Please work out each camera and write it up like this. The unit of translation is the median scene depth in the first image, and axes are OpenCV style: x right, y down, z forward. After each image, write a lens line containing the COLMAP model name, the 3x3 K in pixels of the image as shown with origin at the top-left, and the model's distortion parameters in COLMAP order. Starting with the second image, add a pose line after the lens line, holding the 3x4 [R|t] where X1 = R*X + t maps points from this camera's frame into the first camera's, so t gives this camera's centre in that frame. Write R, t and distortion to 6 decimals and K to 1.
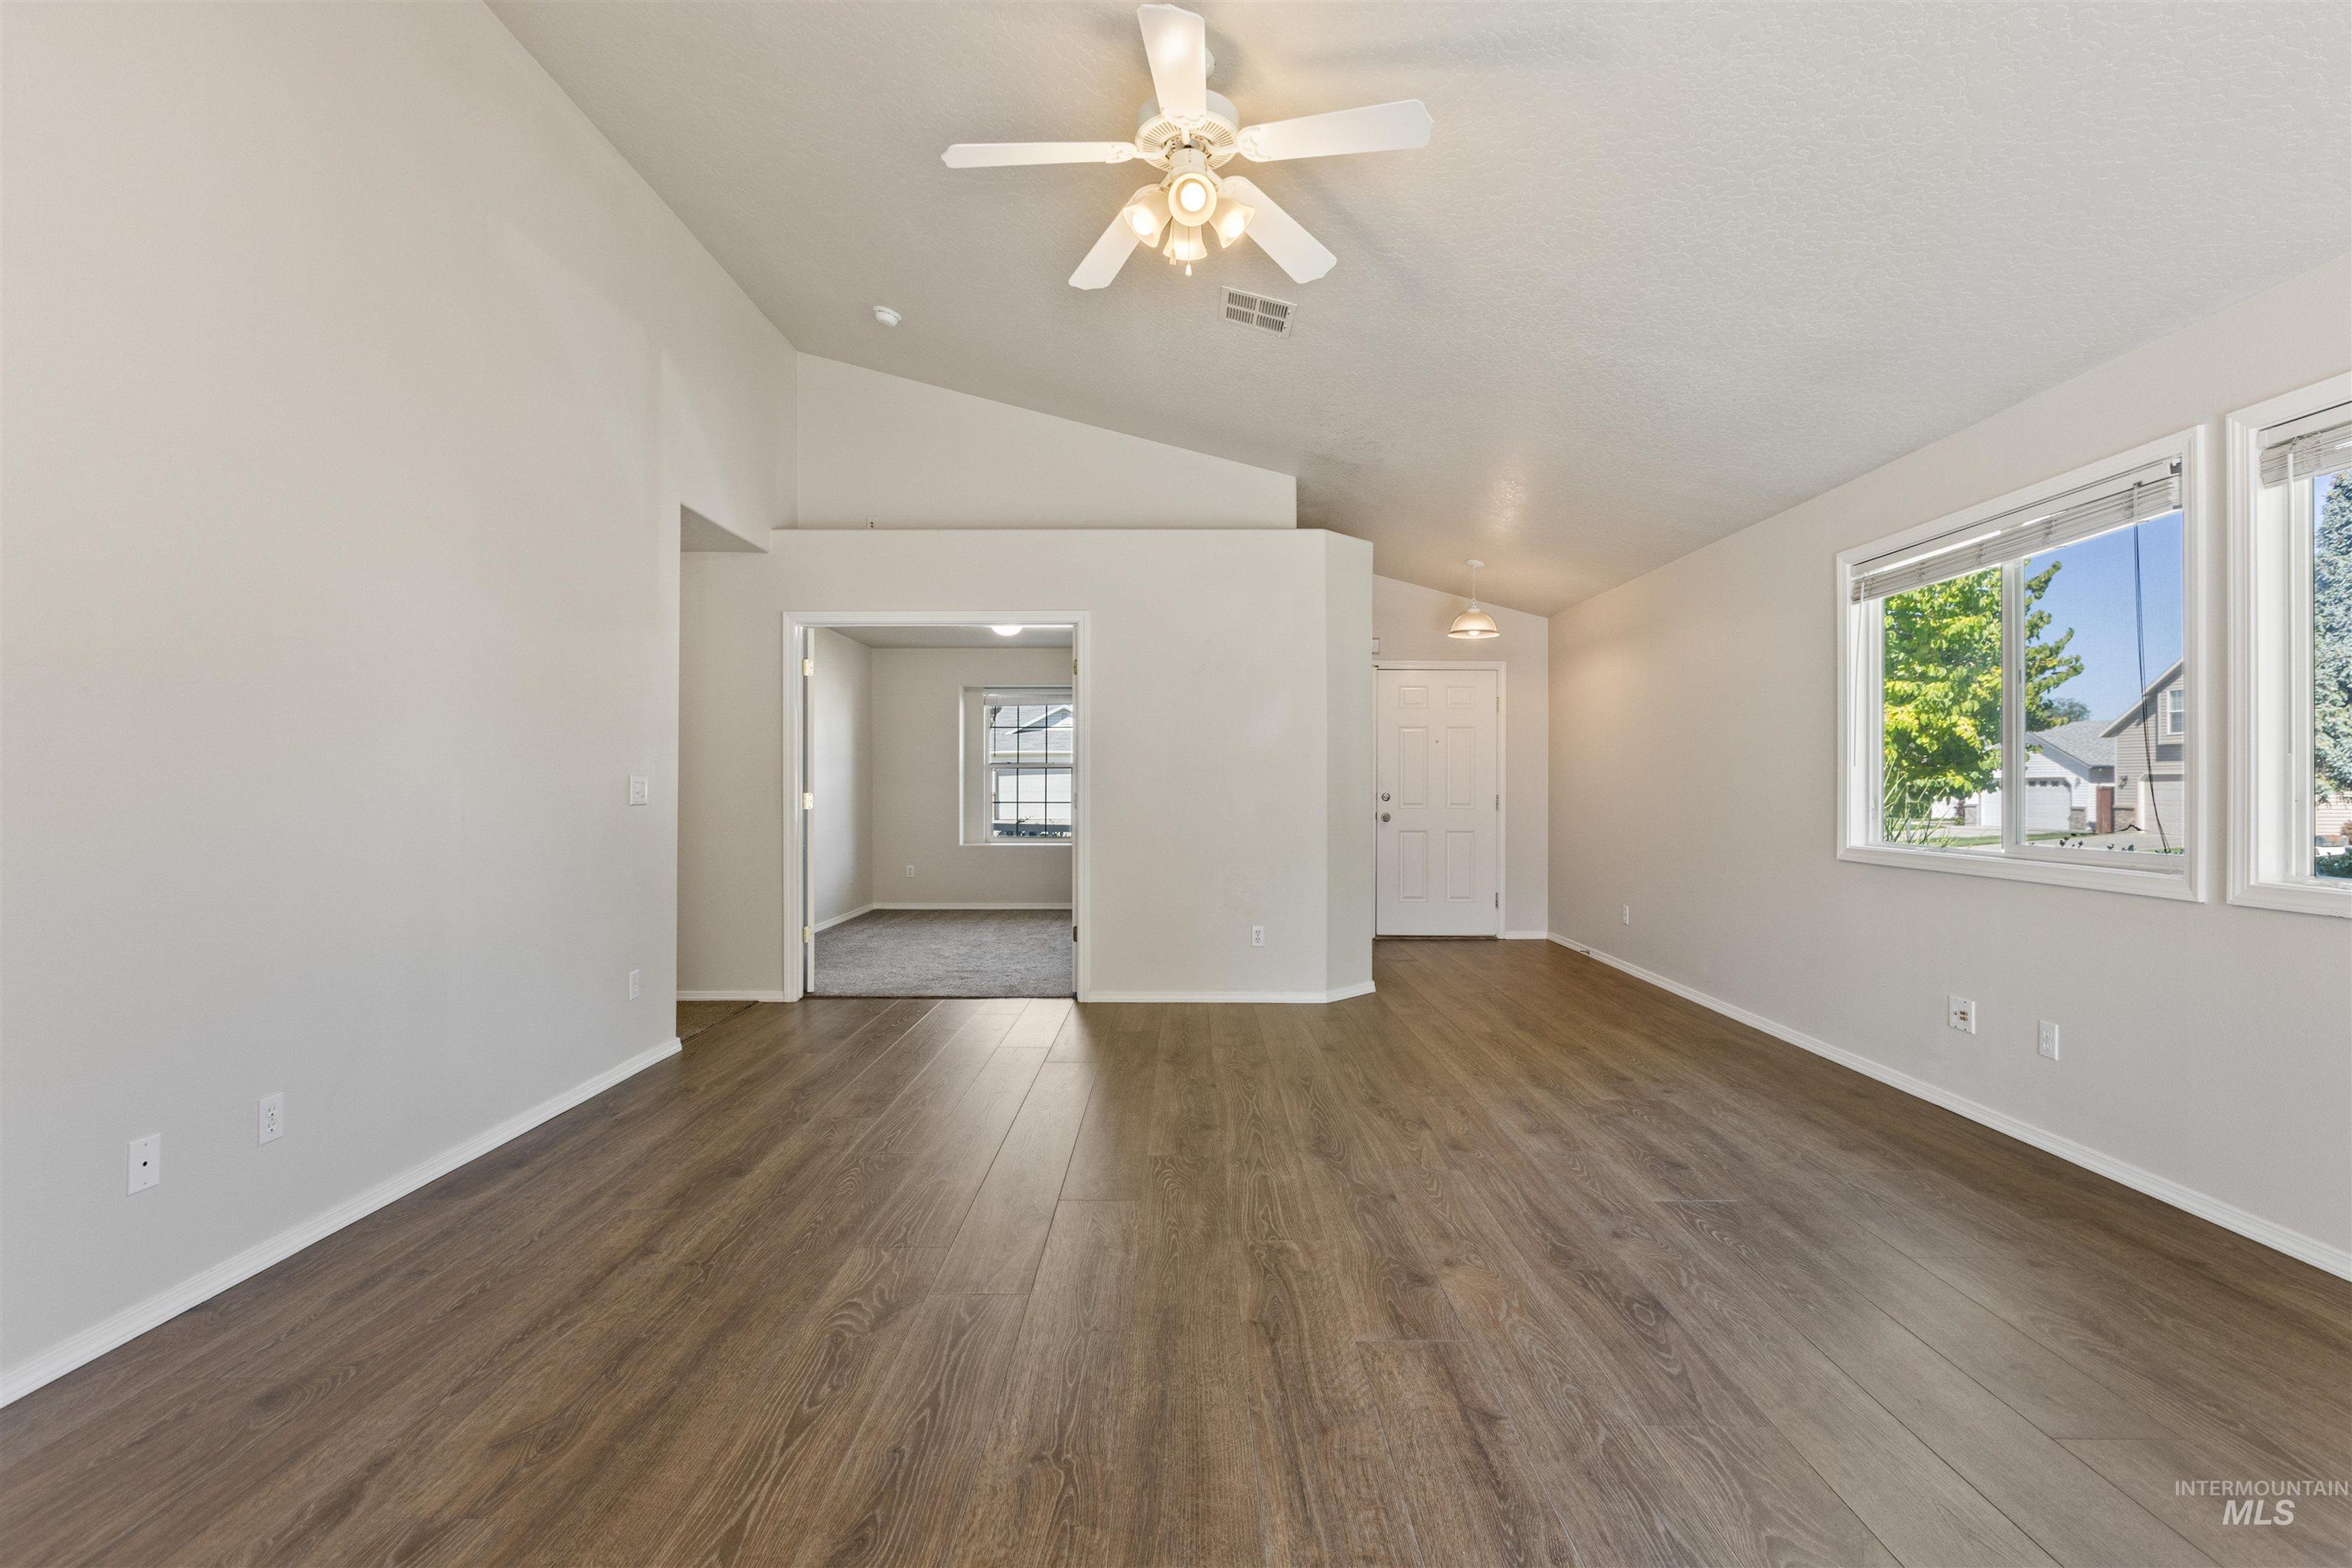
lens RADIAL K [[1066.4, 0, 1201.4], [0, 1066.4, 777.7], [0, 0, 1]] dist [-0.001134, -0.000731]
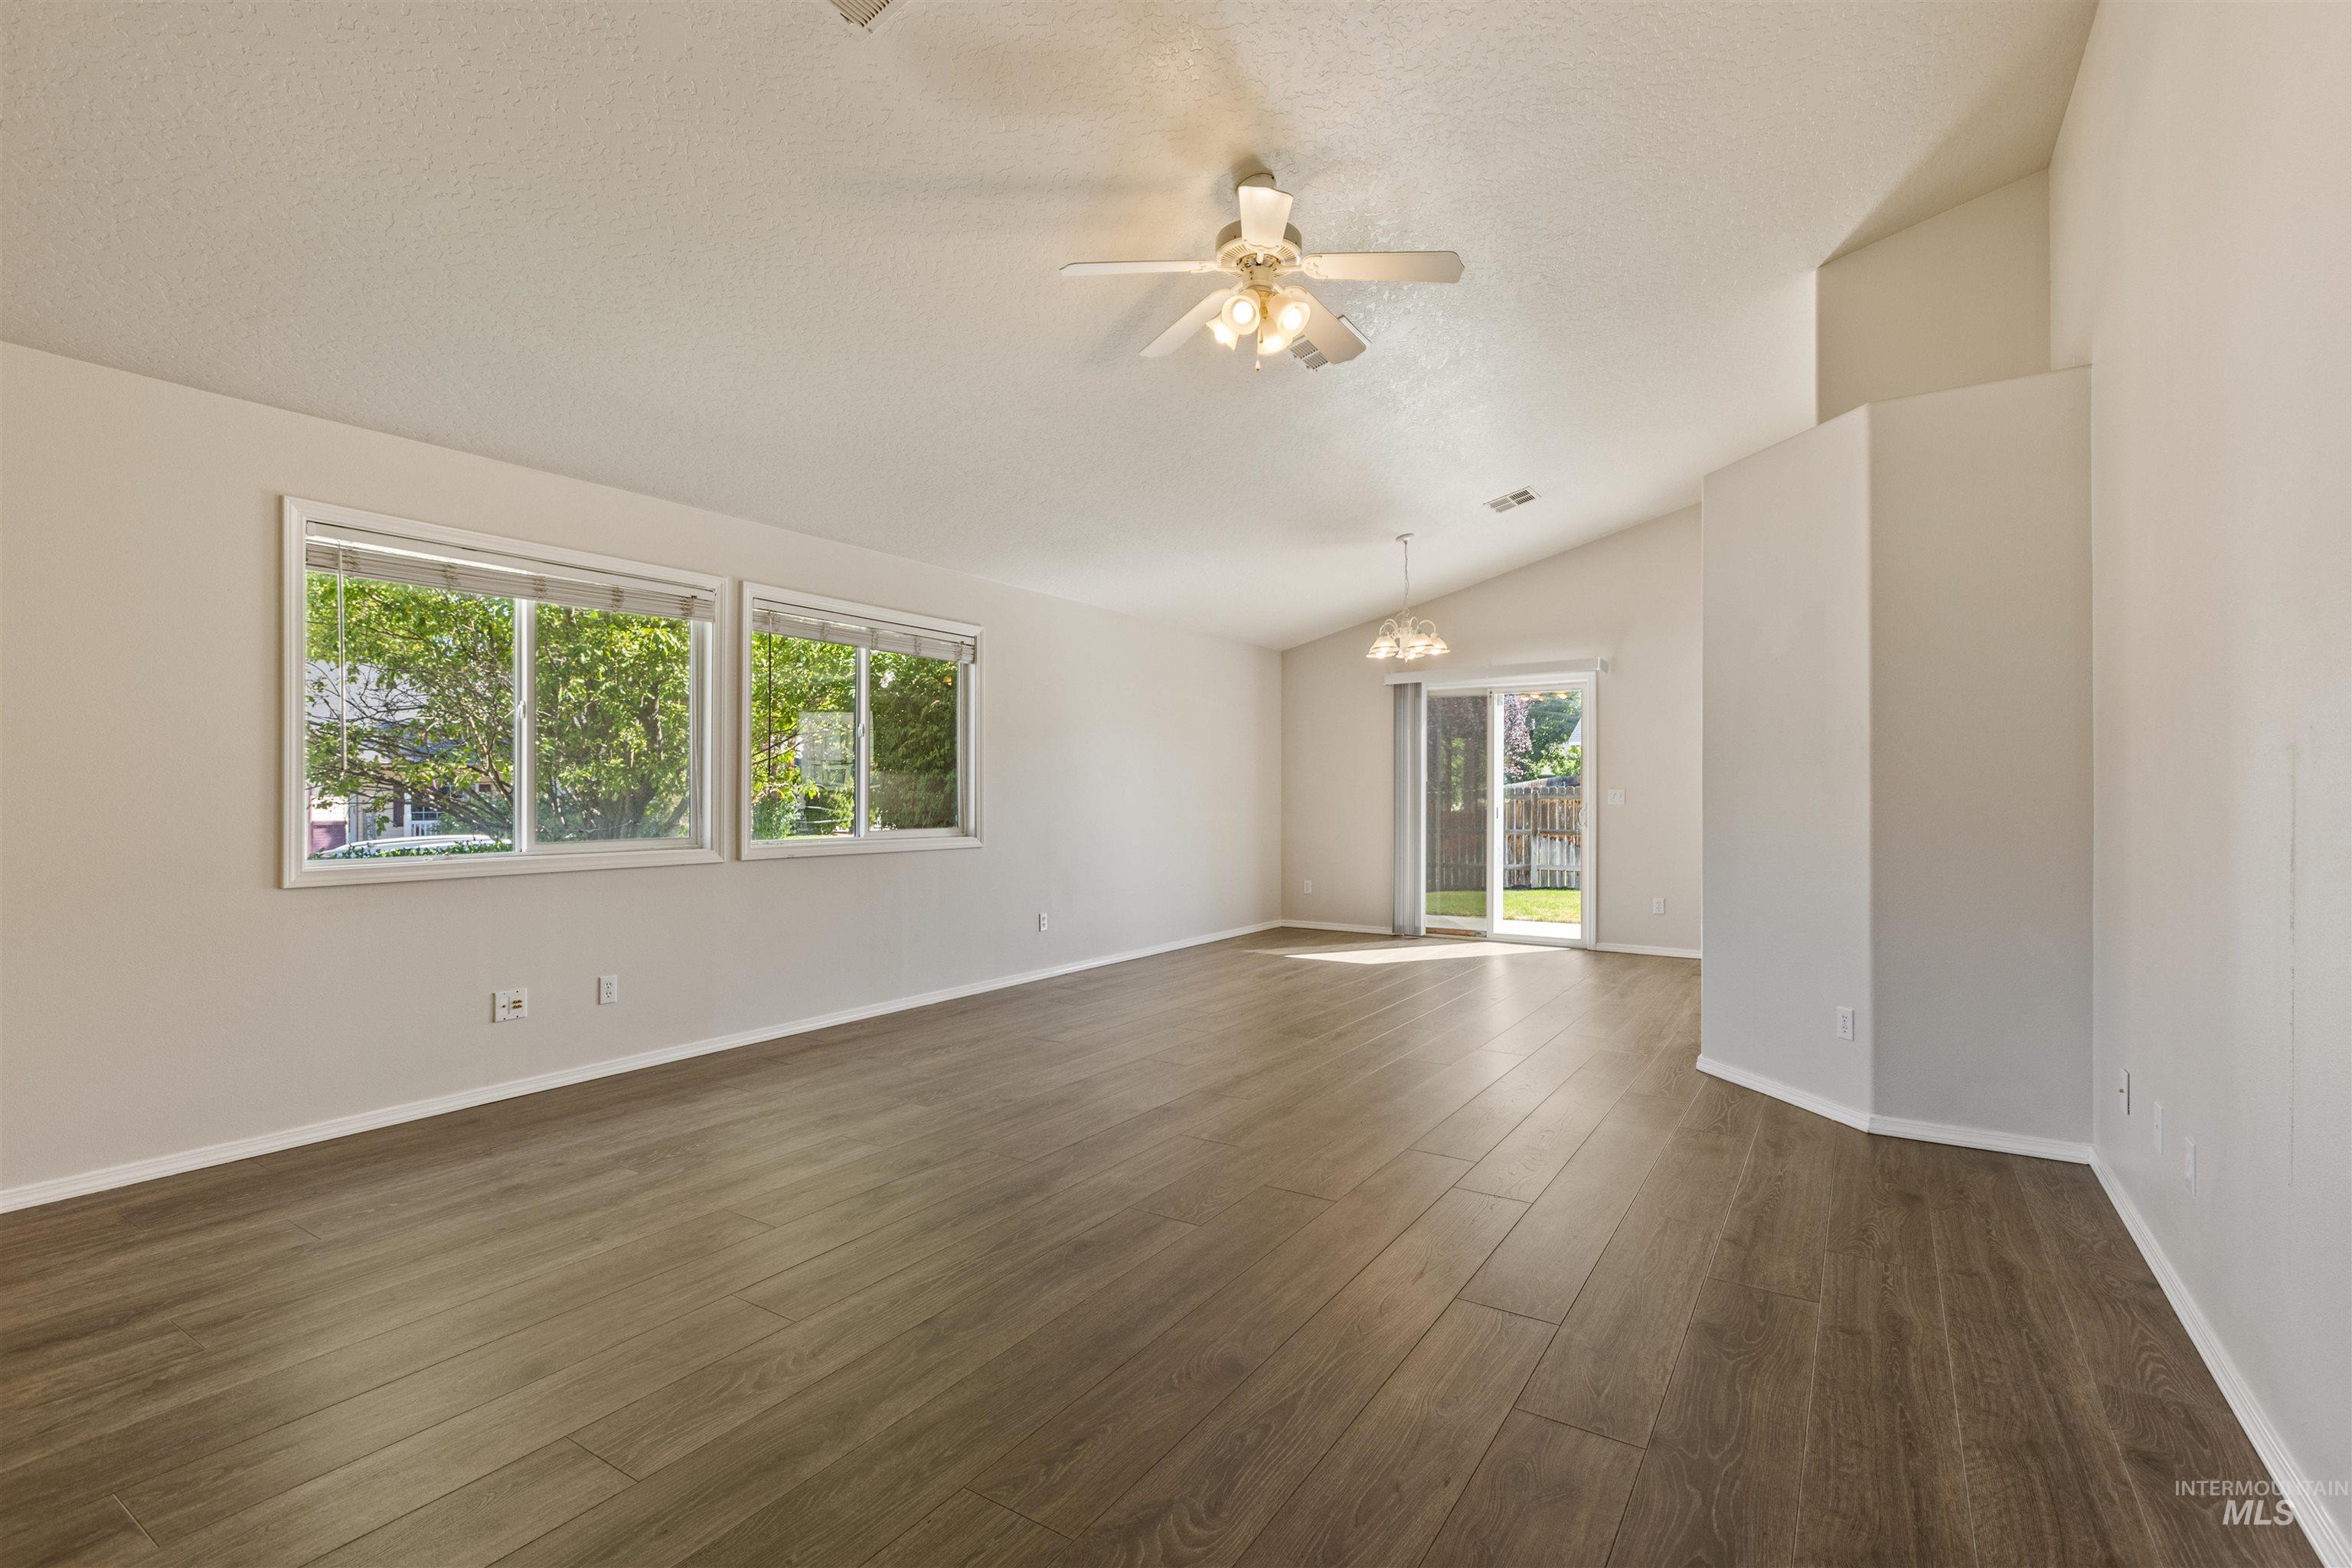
lens RADIAL K [[1066.4, 0, 1185.9], [0, 1066.4, 790.2], [0, 0, 1]] dist [-0.001134, -0.000731]
pose [[-0.834085, -0.000100, 0.551635, -0.527089], [-0.004406, 0.999969, -0.006481, 0.009884], [-0.551618, -0.007837, -0.834060, 1.770541]]
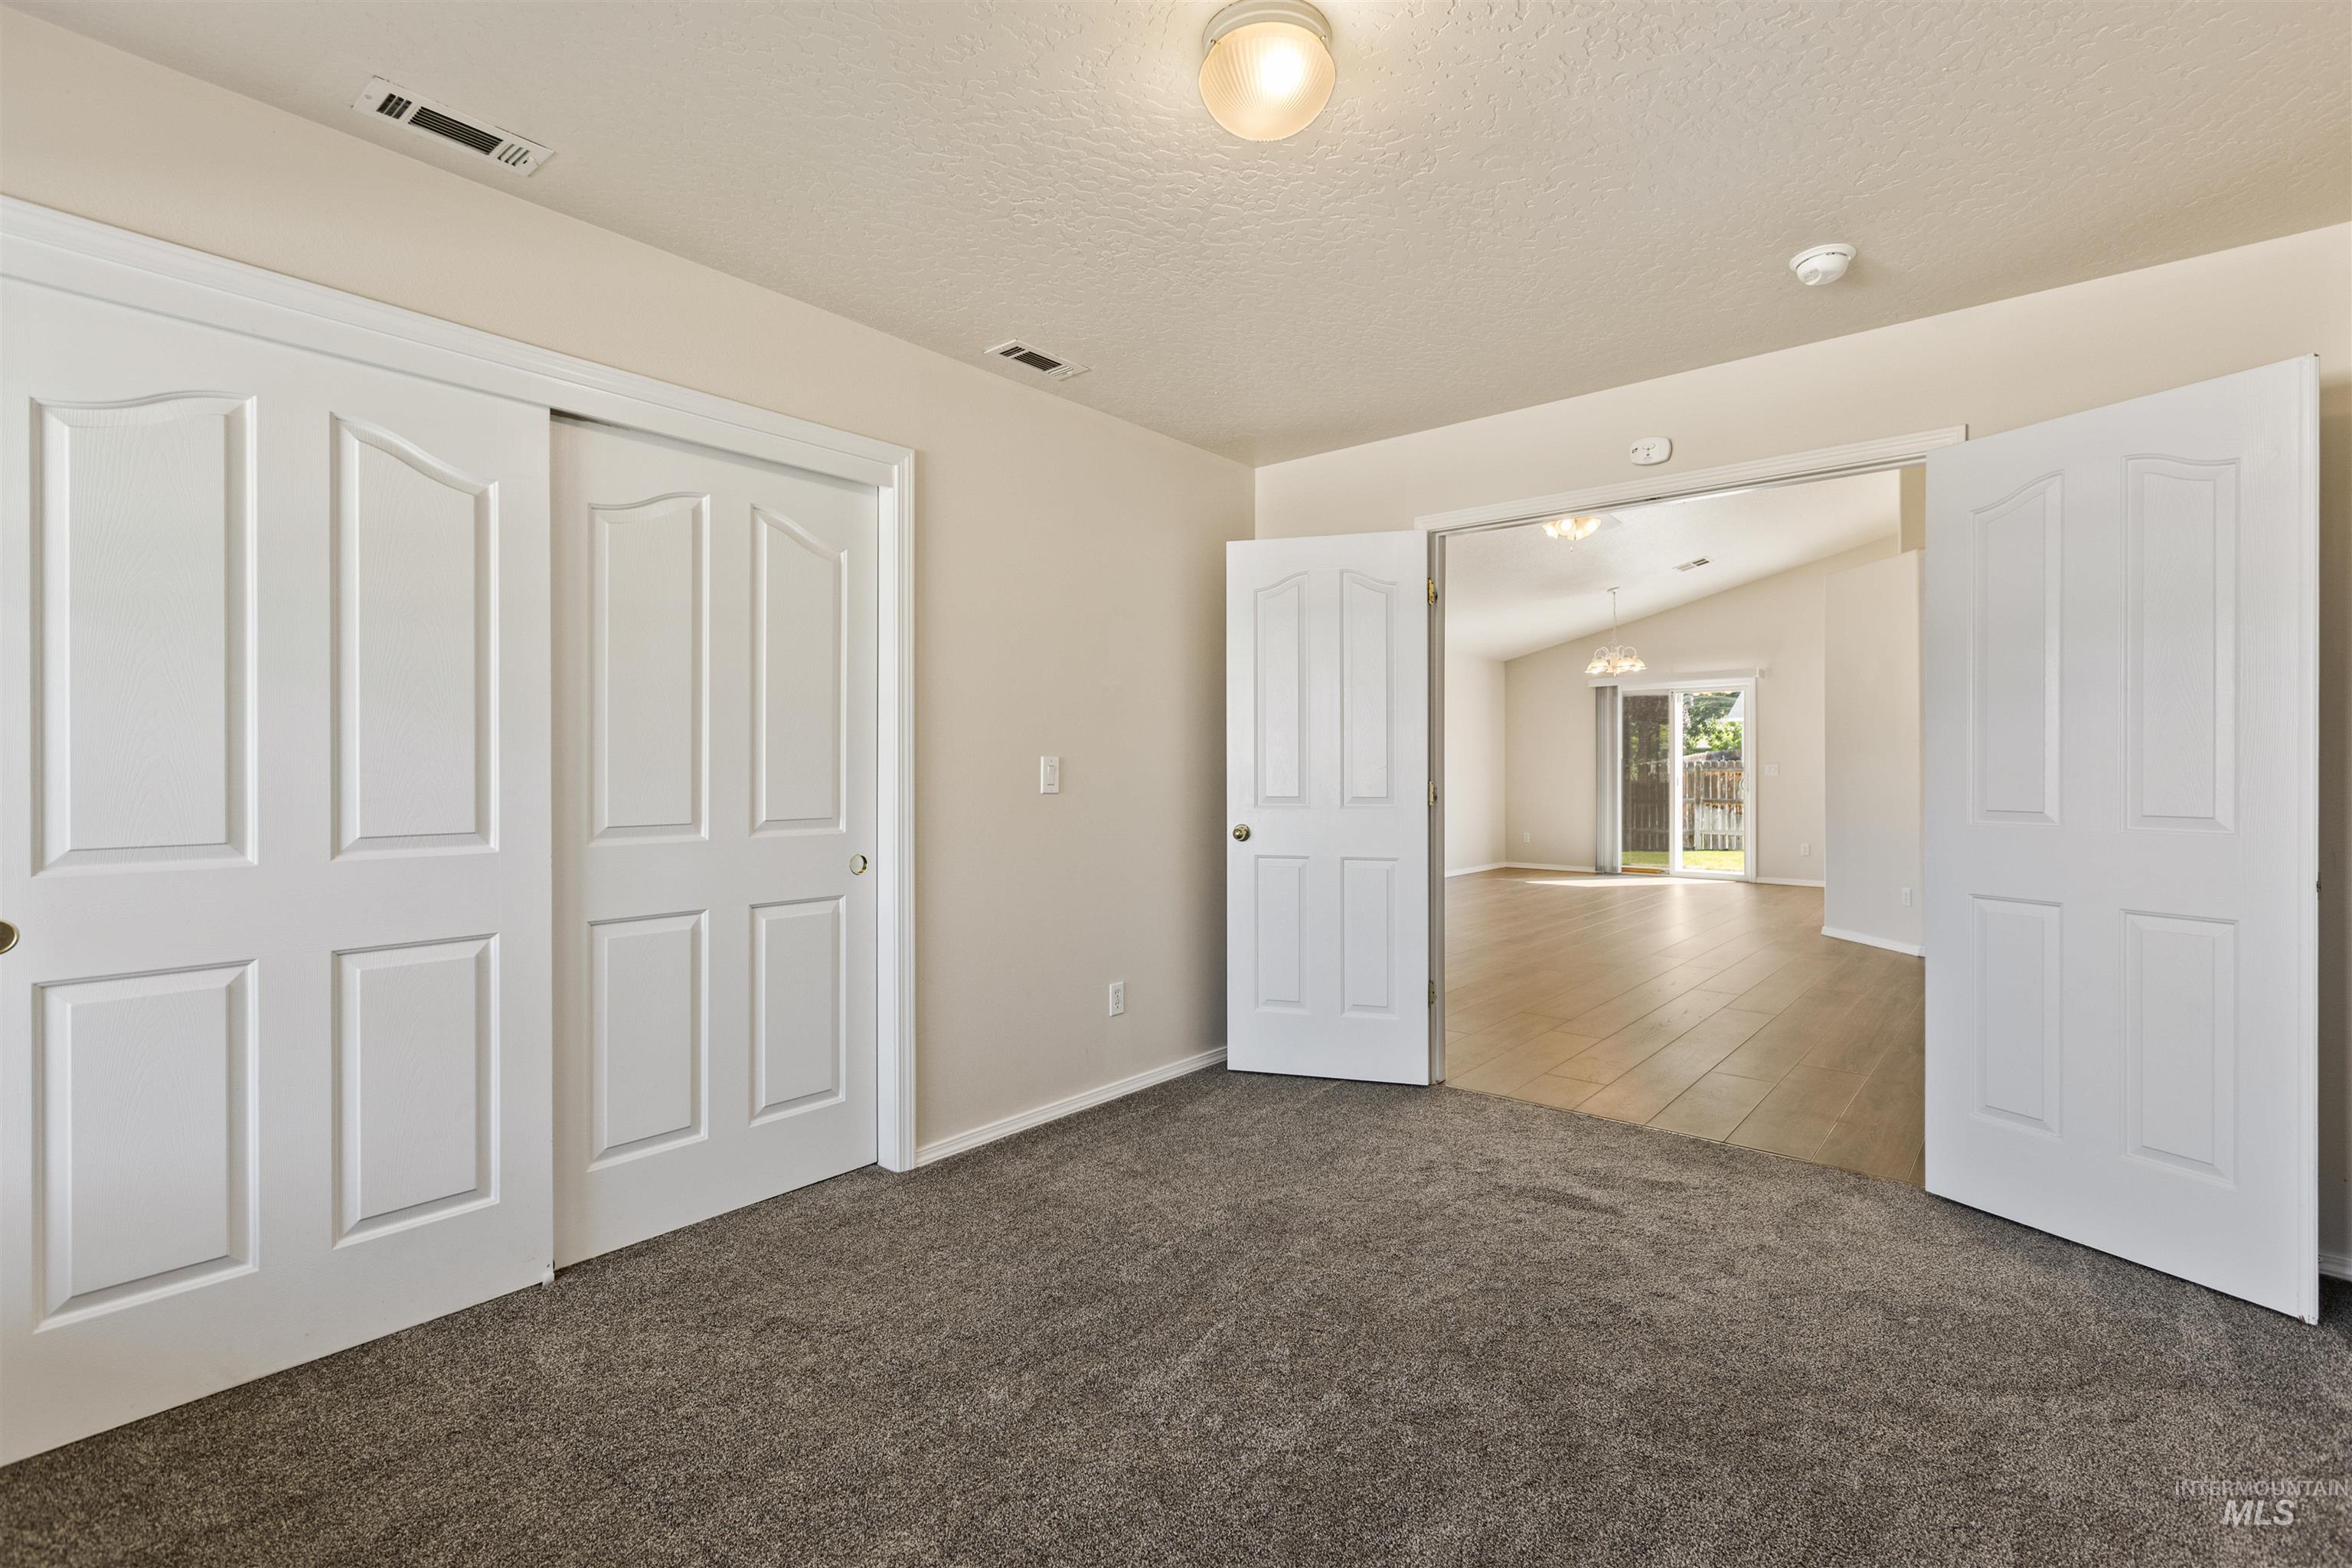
lens RADIAL K [[1066.4, 0, 1172.8], [0, 1066.4, 769.2], [0, 0, 1]] dist [-0.001134, -0.000731]
pose [[-0.753774, 0.000565, 0.657133, -0.649784], [-0.001004, 0.999997, -0.002012, 0.011222], [-0.657132, -0.002176, -0.753772, 2.329720]]
